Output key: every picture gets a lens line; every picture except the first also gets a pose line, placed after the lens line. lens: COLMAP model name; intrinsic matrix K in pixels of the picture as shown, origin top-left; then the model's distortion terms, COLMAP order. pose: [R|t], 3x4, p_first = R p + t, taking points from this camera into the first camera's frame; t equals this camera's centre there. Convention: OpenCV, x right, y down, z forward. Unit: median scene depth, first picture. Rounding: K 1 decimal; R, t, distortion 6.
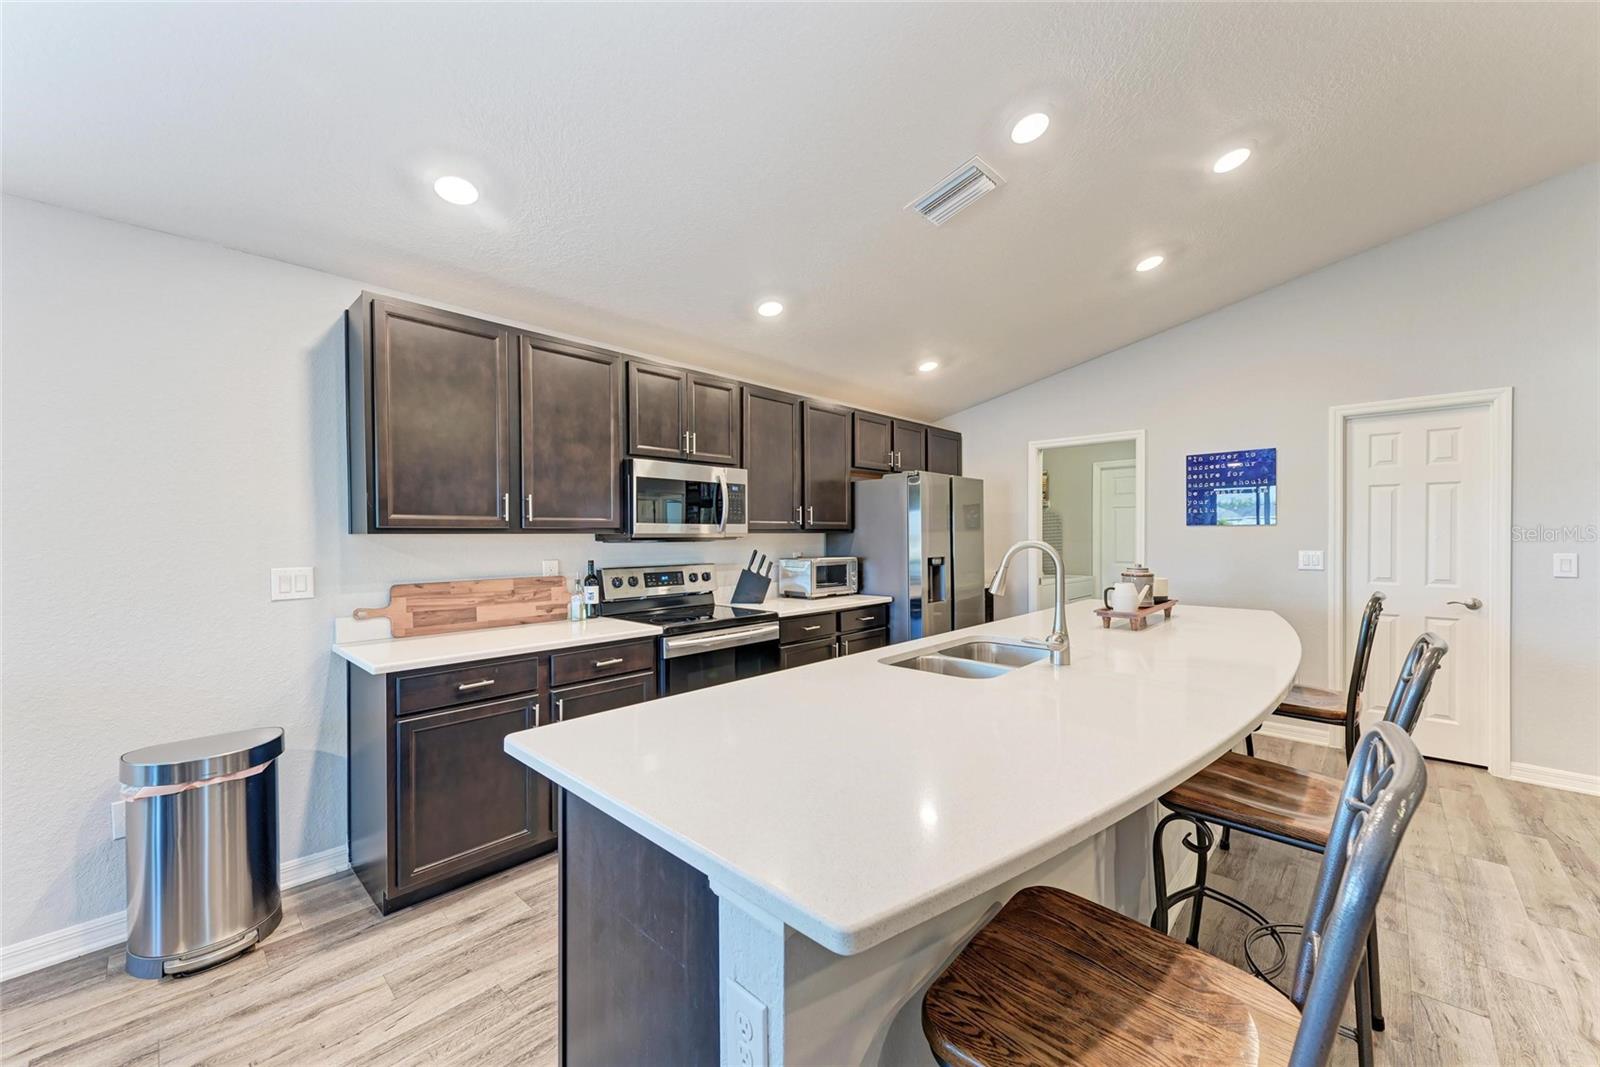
lens RADIAL K [[610.5, 0, 803.3], [0, 610.5, 538.7], [0, 0, 1]] dist [0.022021, -0.007707]
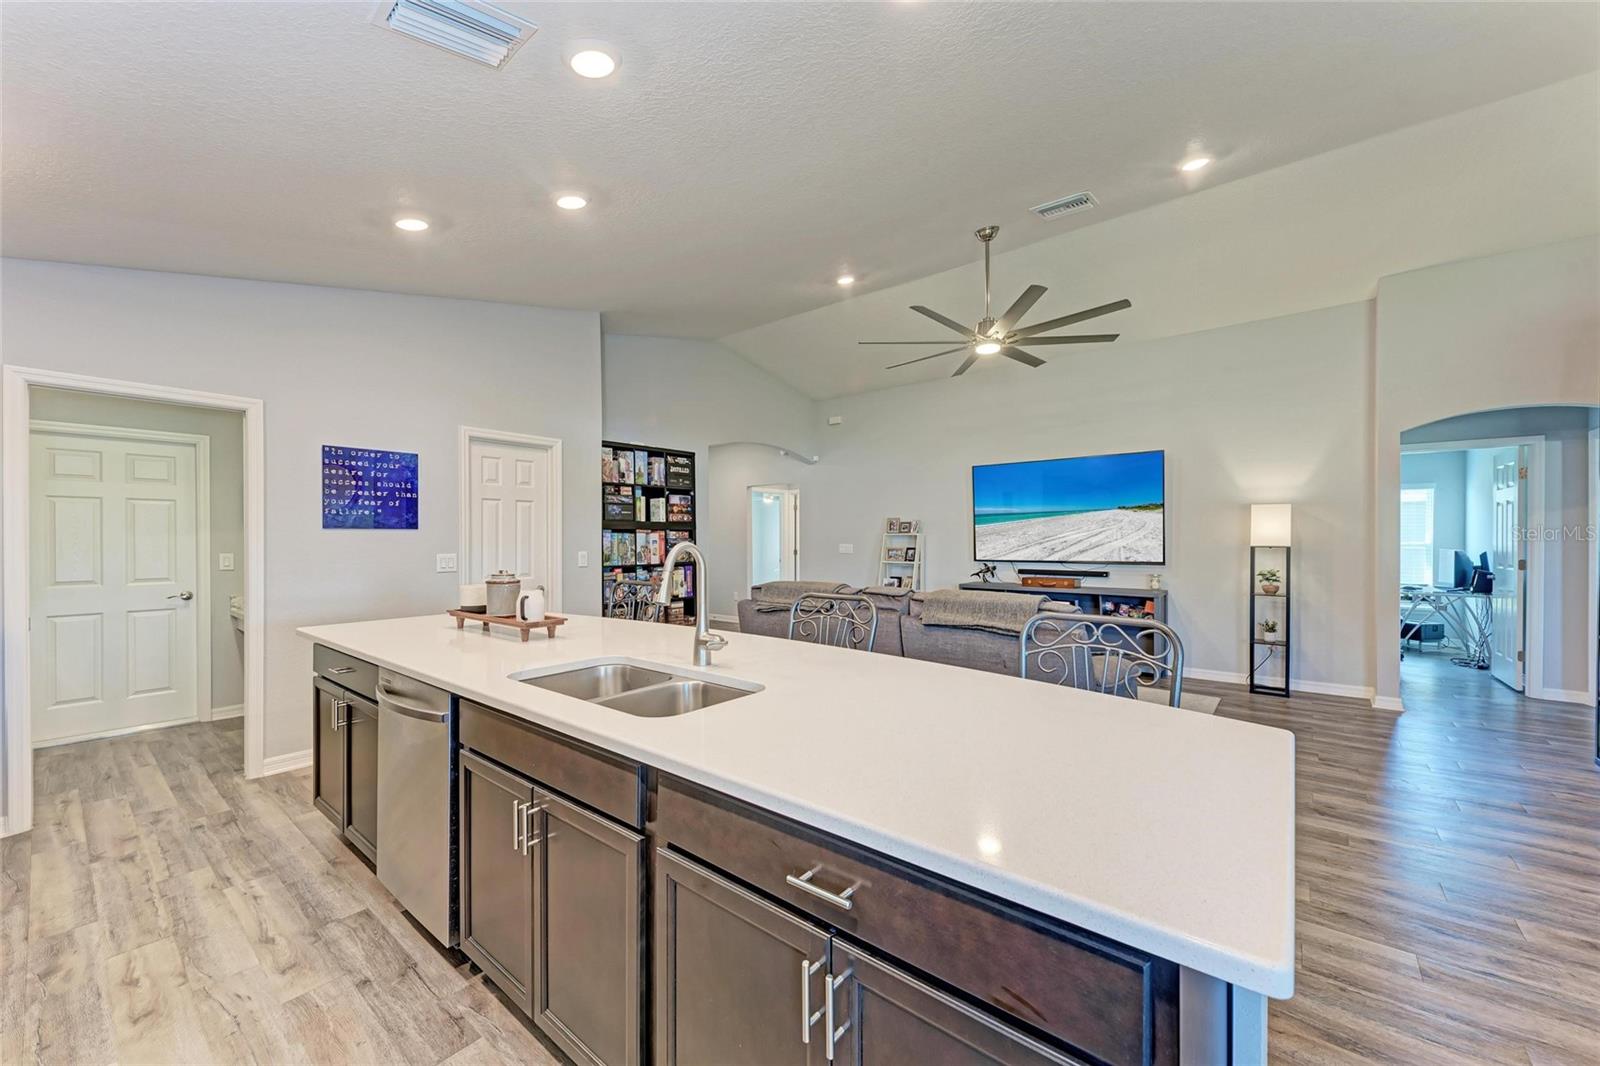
lens RADIAL K [[610.5, 0, 803.3], [0, 610.5, 538.2], [0, 0, 1]] dist [0.022021, -0.007707]
pose [[-0.077429, 0.005997, 0.996980, -0.335943], [0.007090, 0.999960, -0.005465, 0.001884], [-0.996973, 0.006646, -0.077468, 0.514739]]
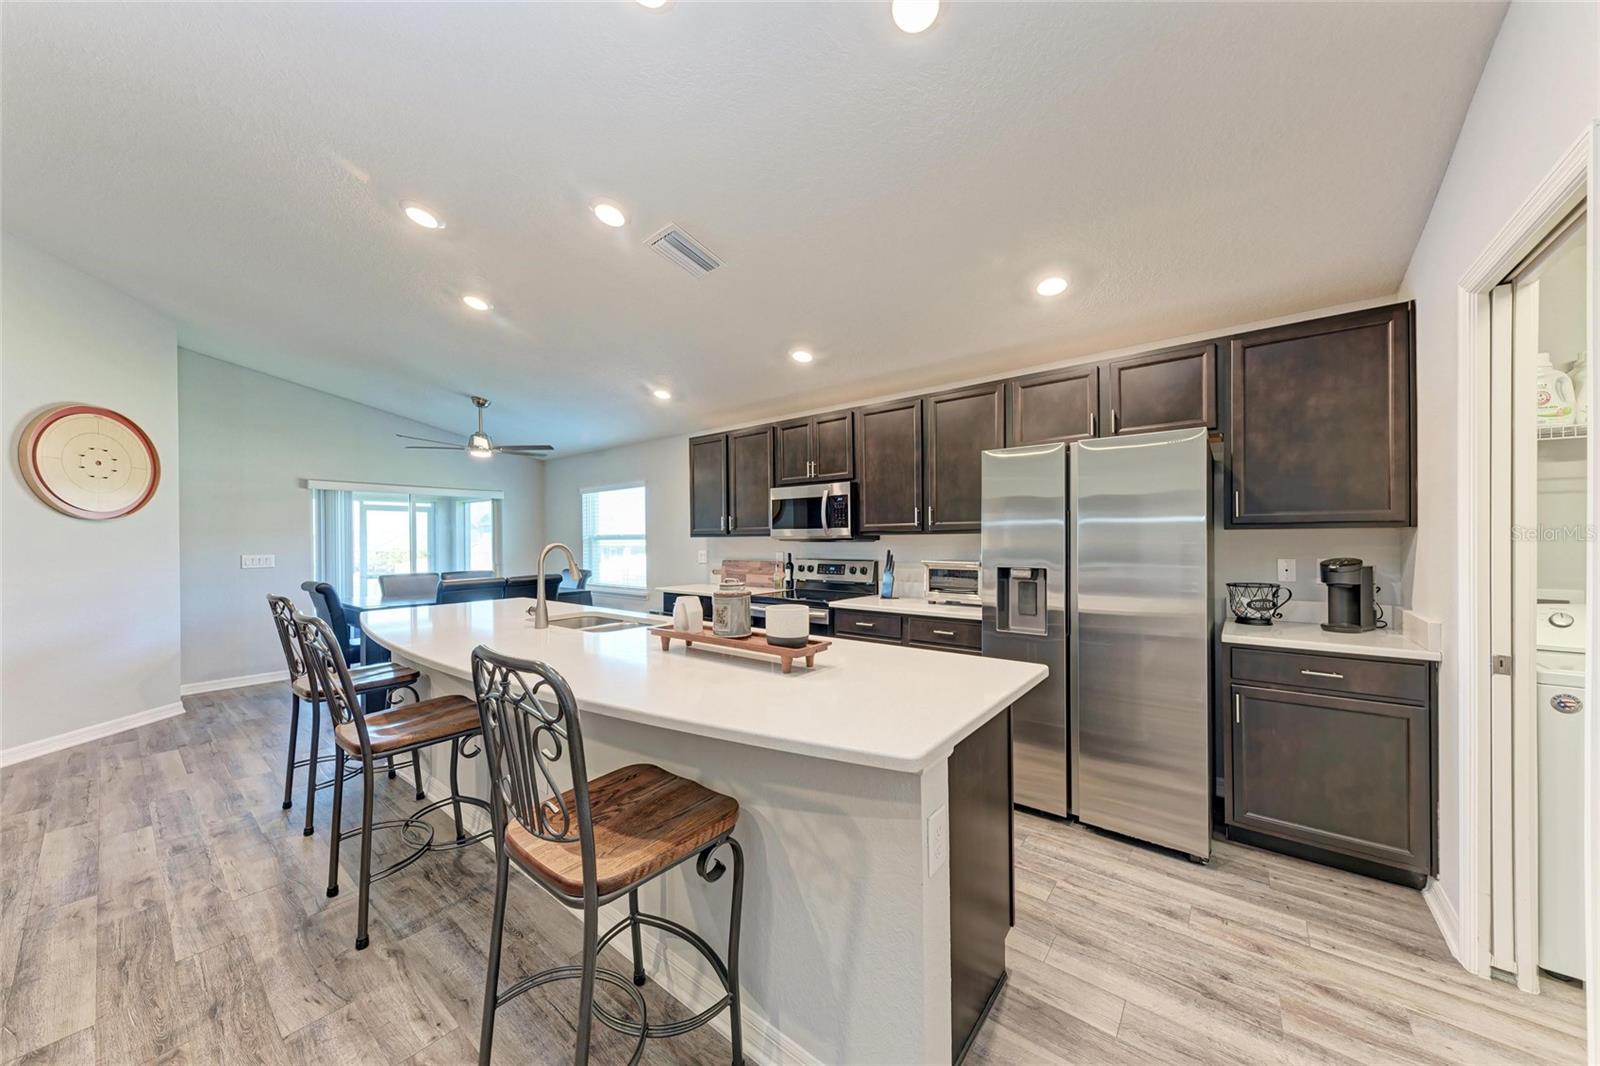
lens RADIAL K [[554.3, 0, 807.0], [0, 554.3, 539.0], [0, 0, 1]] dist [0.011634, -0.003193]
pose [[0.080677, 0.003495, -0.996734, 0.999345], [0.000690, 0.999993, 0.003563, -0.005570], [0.996740, -0.000975, 0.080674, 0.854277]]
